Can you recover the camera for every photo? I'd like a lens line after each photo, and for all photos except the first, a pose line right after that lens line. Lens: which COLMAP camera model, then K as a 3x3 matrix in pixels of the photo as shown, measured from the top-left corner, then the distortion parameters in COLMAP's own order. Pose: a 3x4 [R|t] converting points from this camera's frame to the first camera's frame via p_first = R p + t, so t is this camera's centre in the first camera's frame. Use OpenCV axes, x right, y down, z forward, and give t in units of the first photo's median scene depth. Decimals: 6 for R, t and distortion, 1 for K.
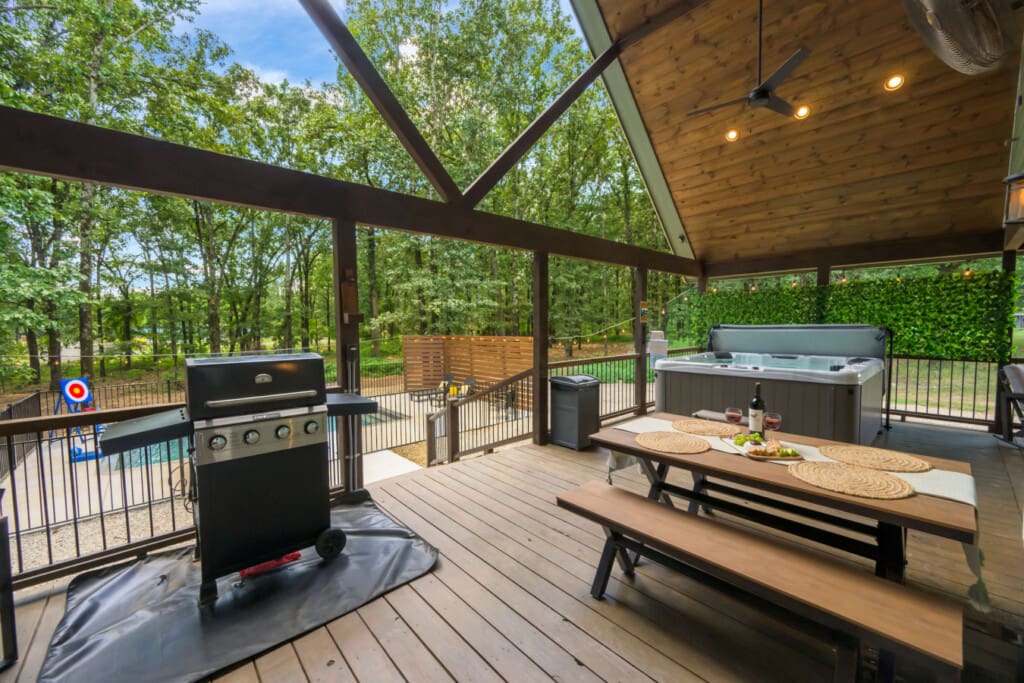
lens RADIAL K [[400.9, 0, 512.4], [0, 400.9, 345.7], [0, 0, 1]] dist [-0.000793, -0.000194]
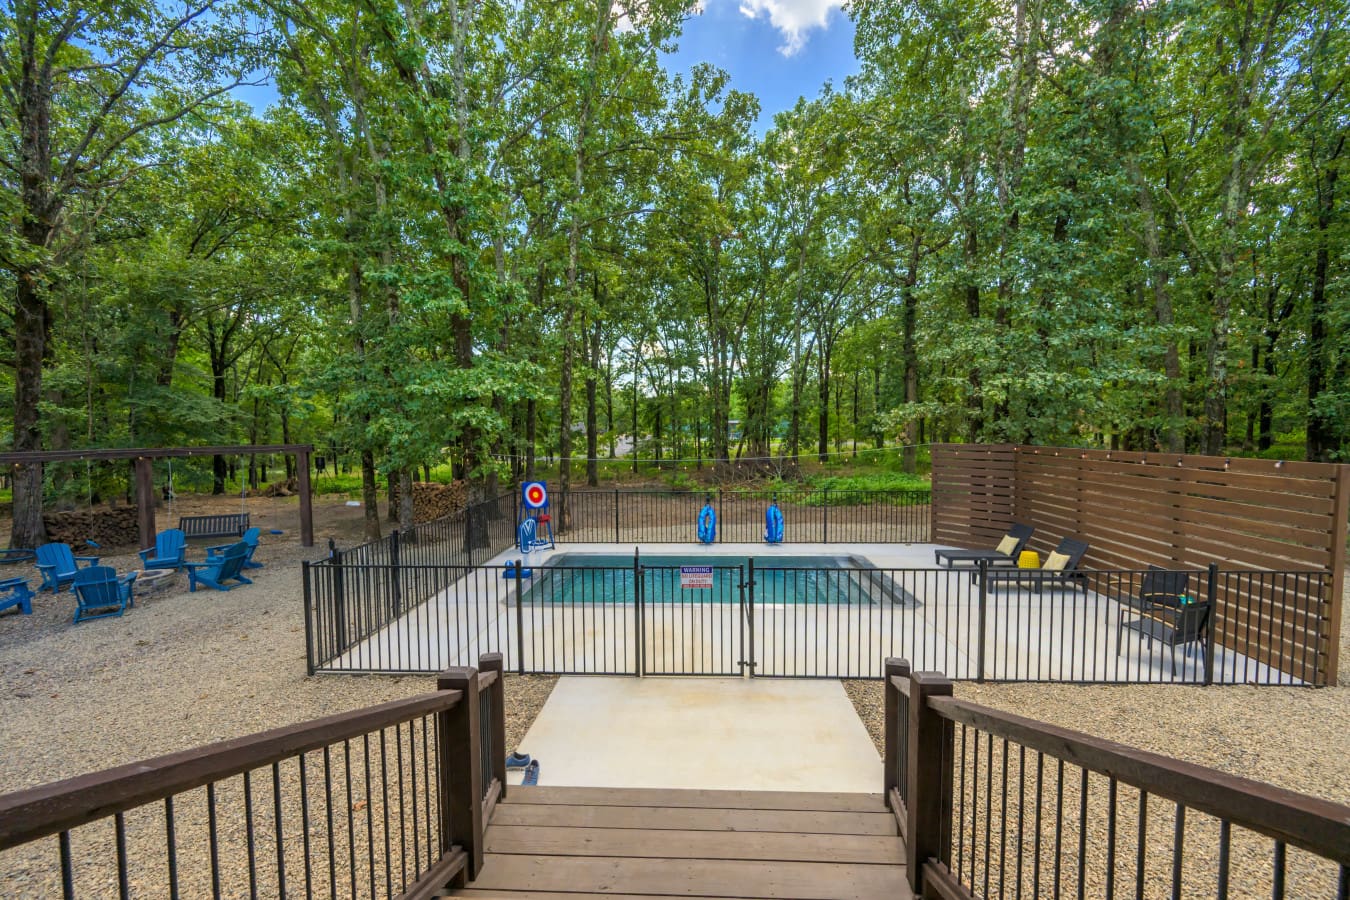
lens RADIAL K [[528.5, 0, 674.1], [0, 528.5, 454.0], [0, 0, 1]] dist [-0.000793, -0.000194]
pose [[0.707016, 0.044871, -0.705773, -0.004514], [-0.038336, 0.998949, 0.025108, -0.013525], [0.706158, 0.009305, 0.707993, 0.207500]]
